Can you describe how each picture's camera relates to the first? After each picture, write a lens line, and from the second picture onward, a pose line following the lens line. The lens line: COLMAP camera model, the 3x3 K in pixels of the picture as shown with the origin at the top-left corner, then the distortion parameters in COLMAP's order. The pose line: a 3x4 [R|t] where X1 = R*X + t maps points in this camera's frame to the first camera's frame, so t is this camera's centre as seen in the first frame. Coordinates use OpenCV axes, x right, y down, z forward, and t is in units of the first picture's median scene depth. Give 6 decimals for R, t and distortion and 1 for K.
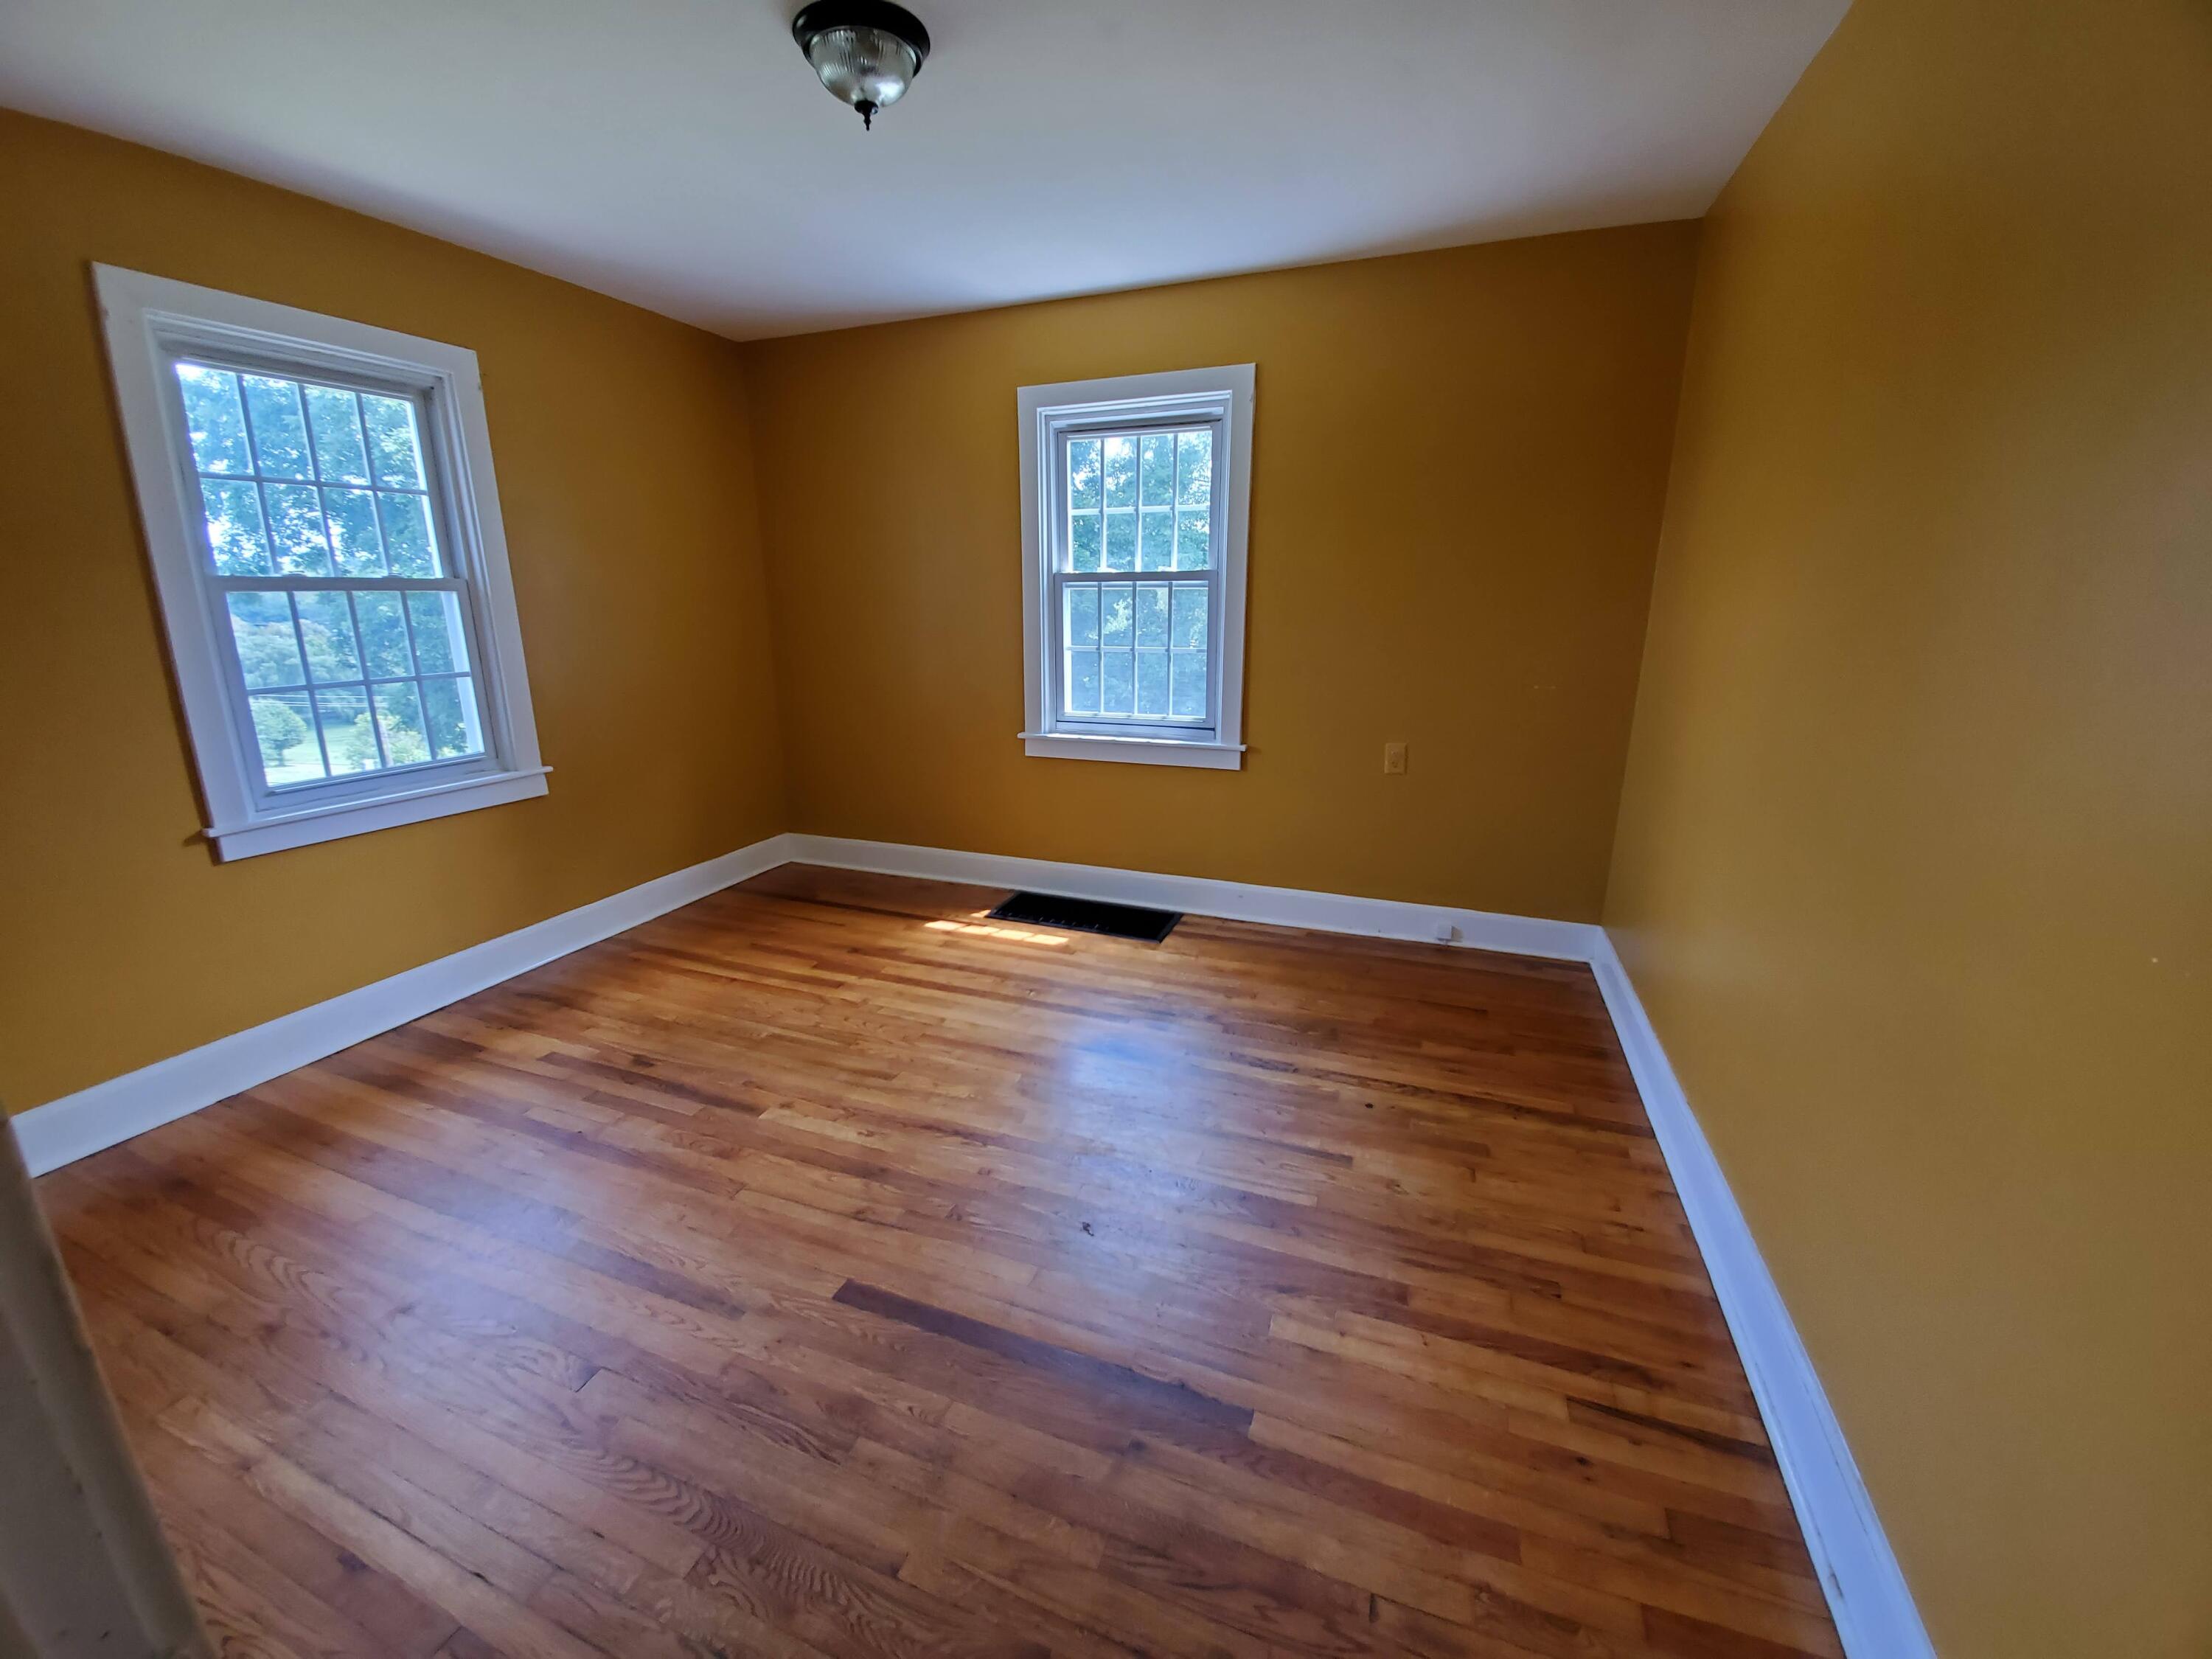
lens RADIAL K [[875.4, 0, 1100.3], [0, 875.4, 824.3], [0, 0, 1]] dist [0.002582, -0.009000]
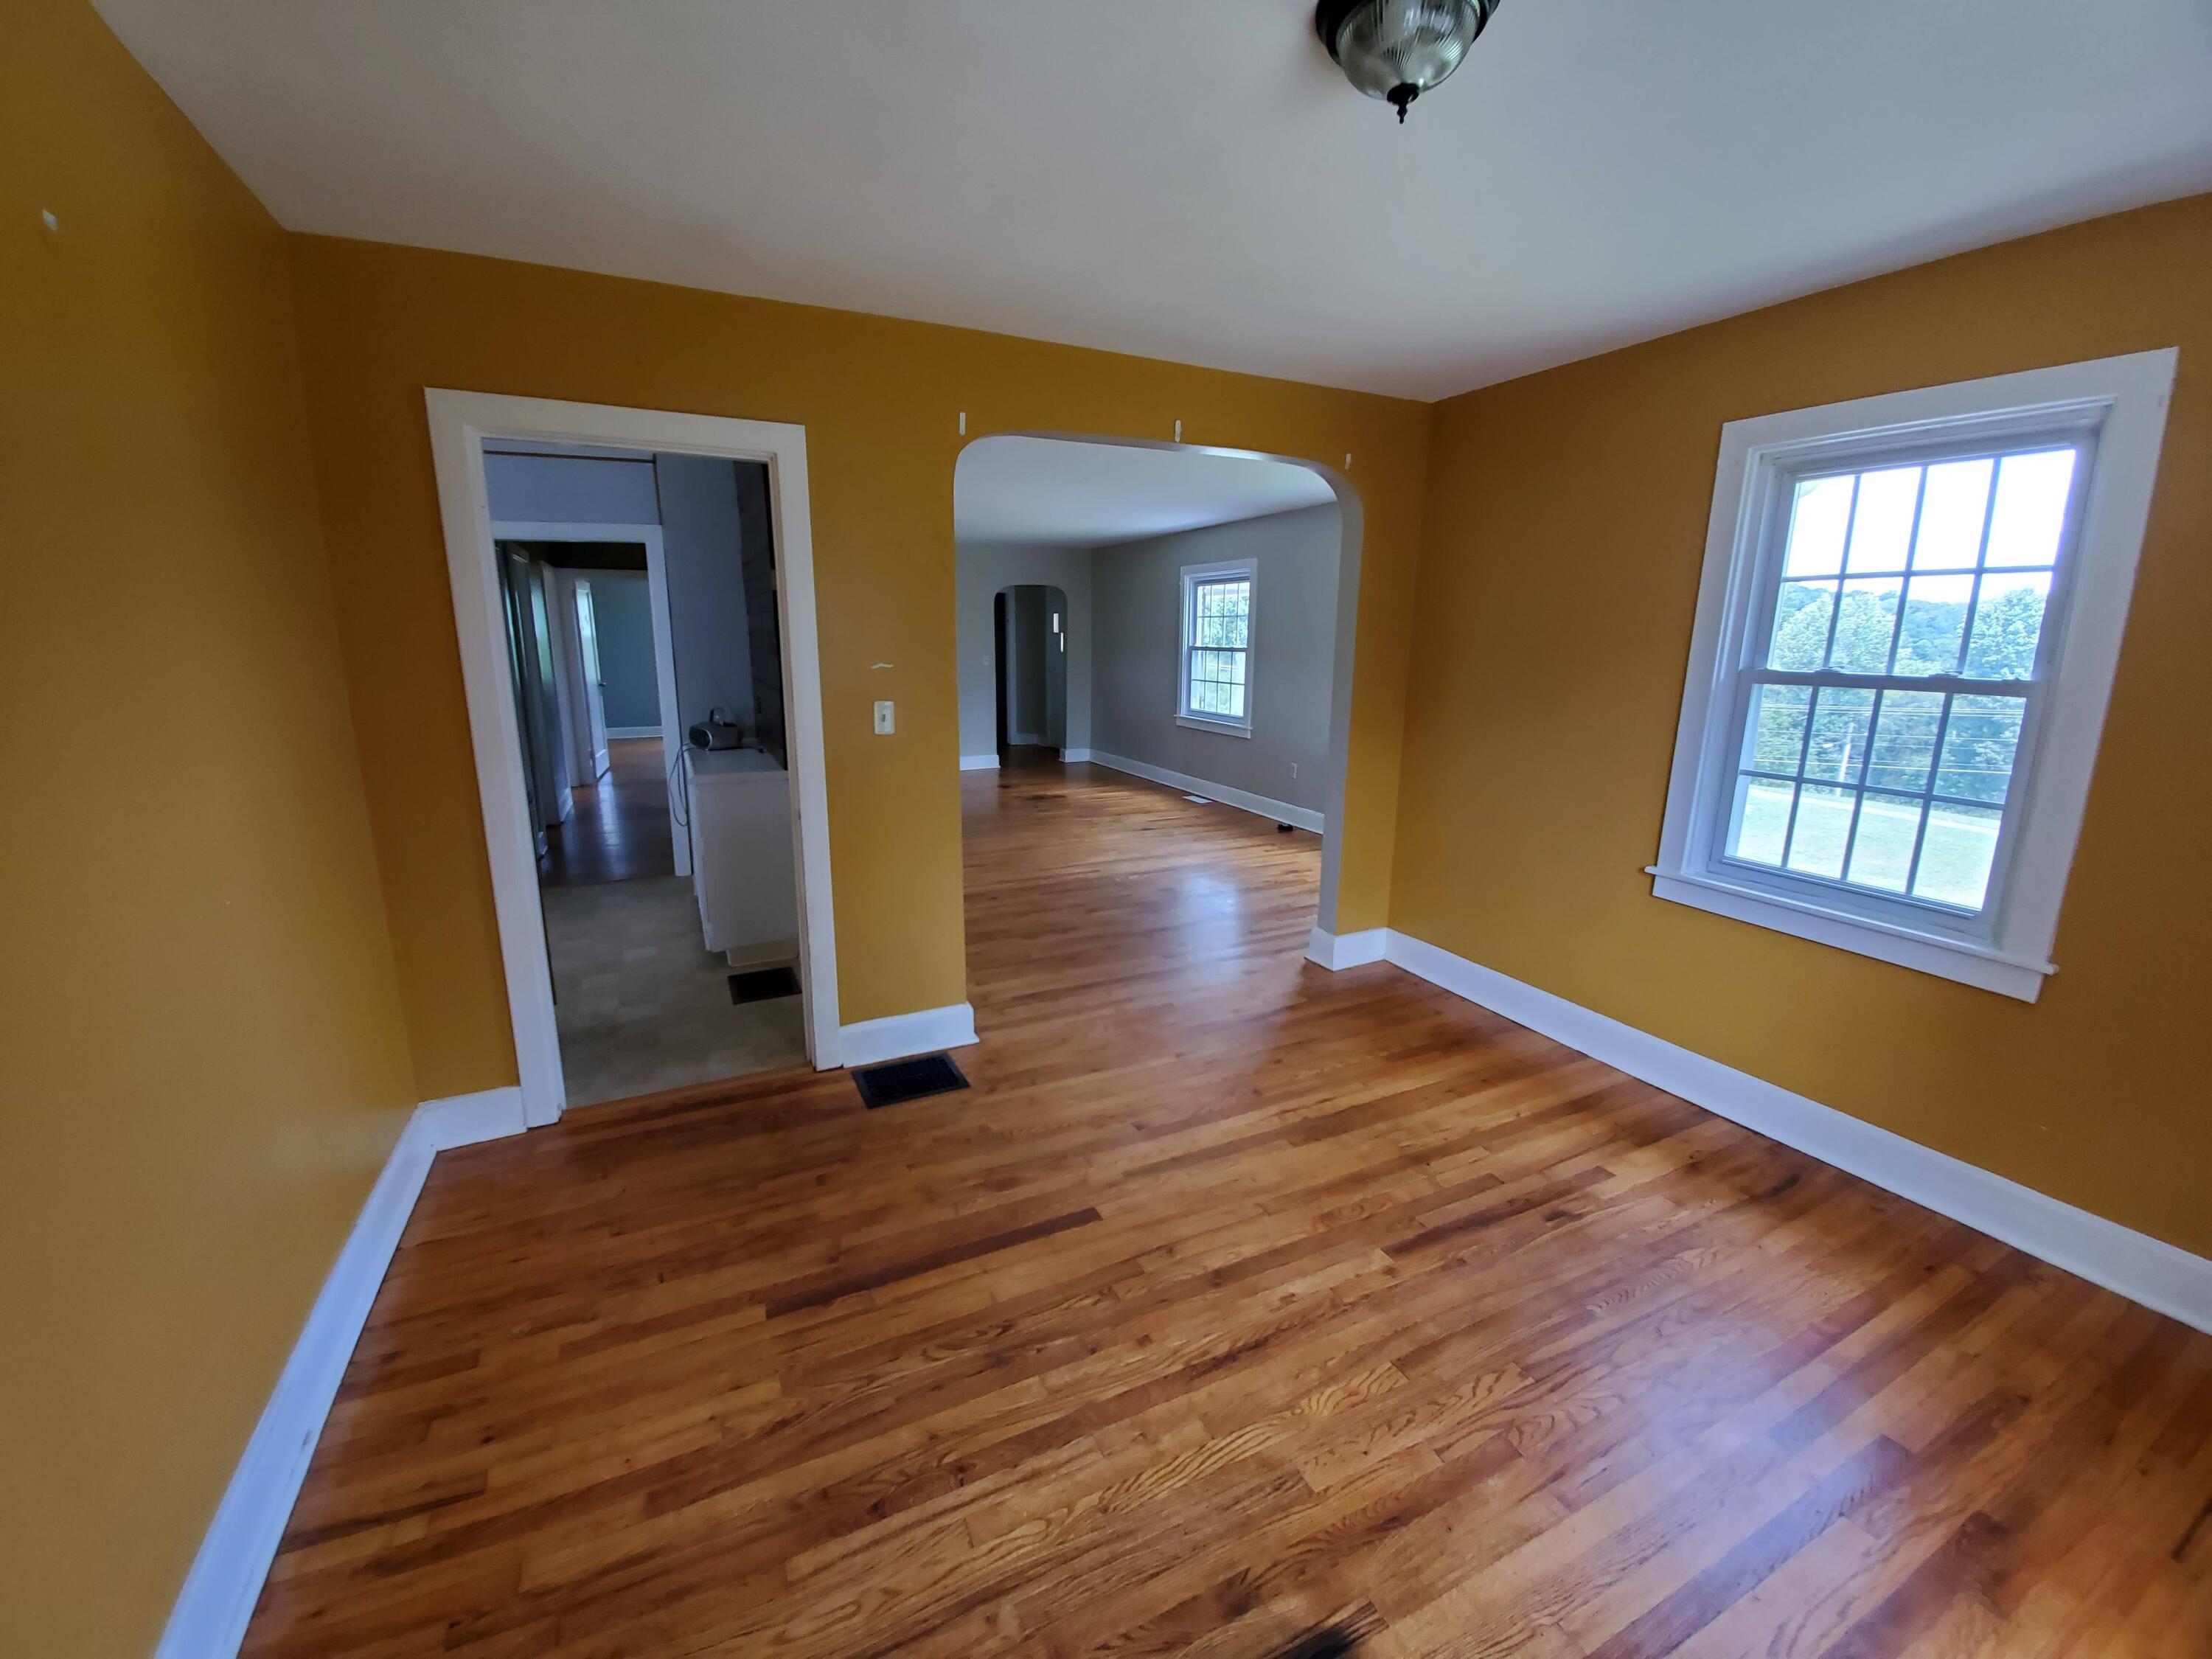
lens RADIAL K [[875.4, 0, 1097.3], [0, 875.4, 838.9], [0, 0, 1]] dist [0.002582, -0.009000]
pose [[-0.689881, 0.162828, -0.705373, 0.400457], [-0.186559, 0.901477, 0.390558, -0.364280], [0.699471, 0.401033, -0.591535, 1.141252]]
